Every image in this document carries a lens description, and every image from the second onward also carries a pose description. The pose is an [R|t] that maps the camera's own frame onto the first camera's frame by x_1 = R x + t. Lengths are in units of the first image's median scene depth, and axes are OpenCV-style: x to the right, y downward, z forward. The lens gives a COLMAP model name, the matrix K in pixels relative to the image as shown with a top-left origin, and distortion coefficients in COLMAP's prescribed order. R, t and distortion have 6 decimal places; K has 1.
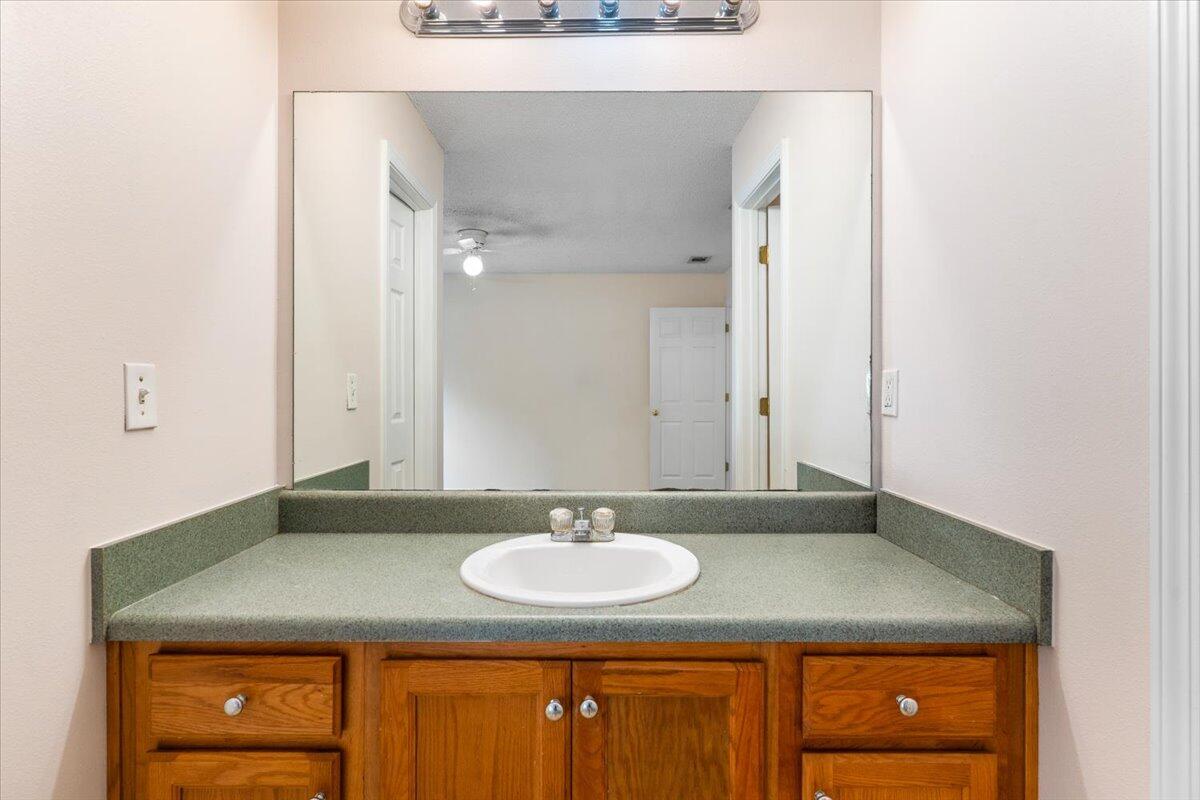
lens RADIAL K [[578.7, 0, 598.7], [0, 578.7, 388.8], [0, 0, 1]] dist [0.003356, 0.001972]
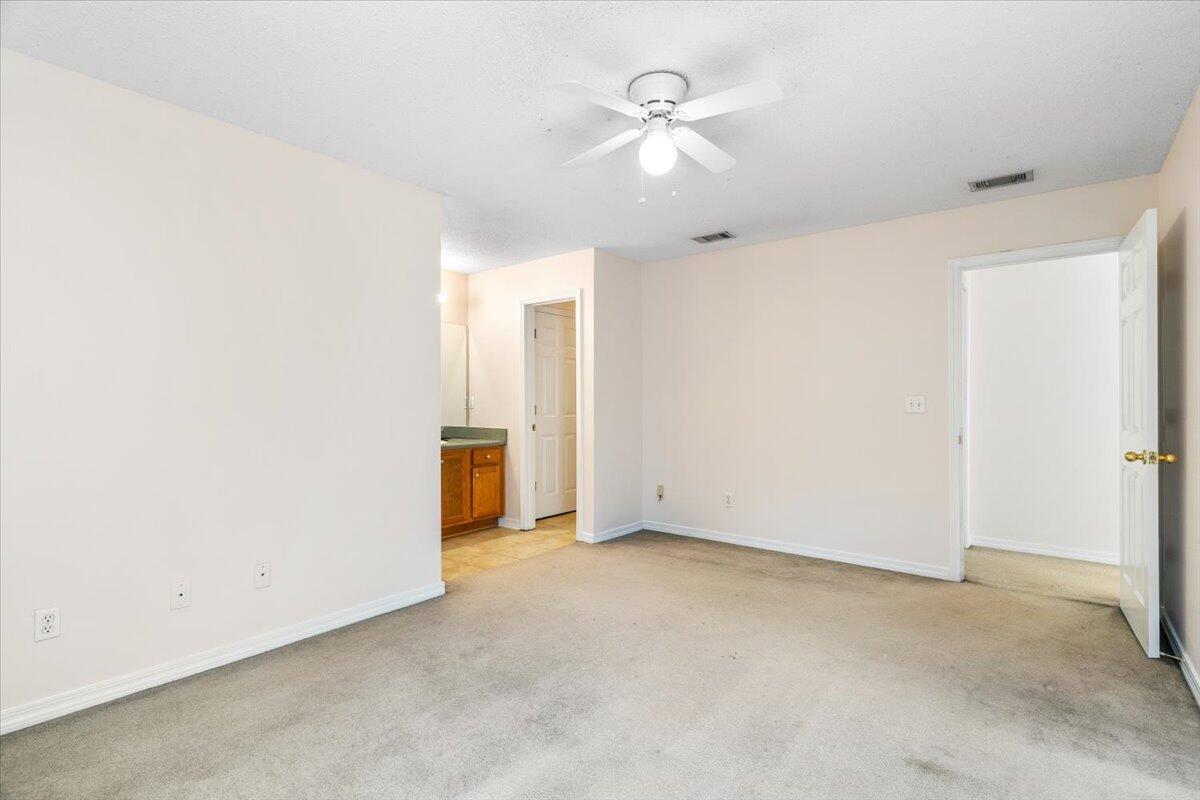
lens RADIAL K [[578.7, 0, 600.0], [0, 578.7, 397.3], [0, 0, 1]] dist [0.003356, 0.001972]
pose [[0.623726, 0.004914, 0.781627, -3.180476], [0.007826, 0.999891, -0.012531, 0.037264], [-0.781604, 0.013933, 0.623620, -3.360183]]
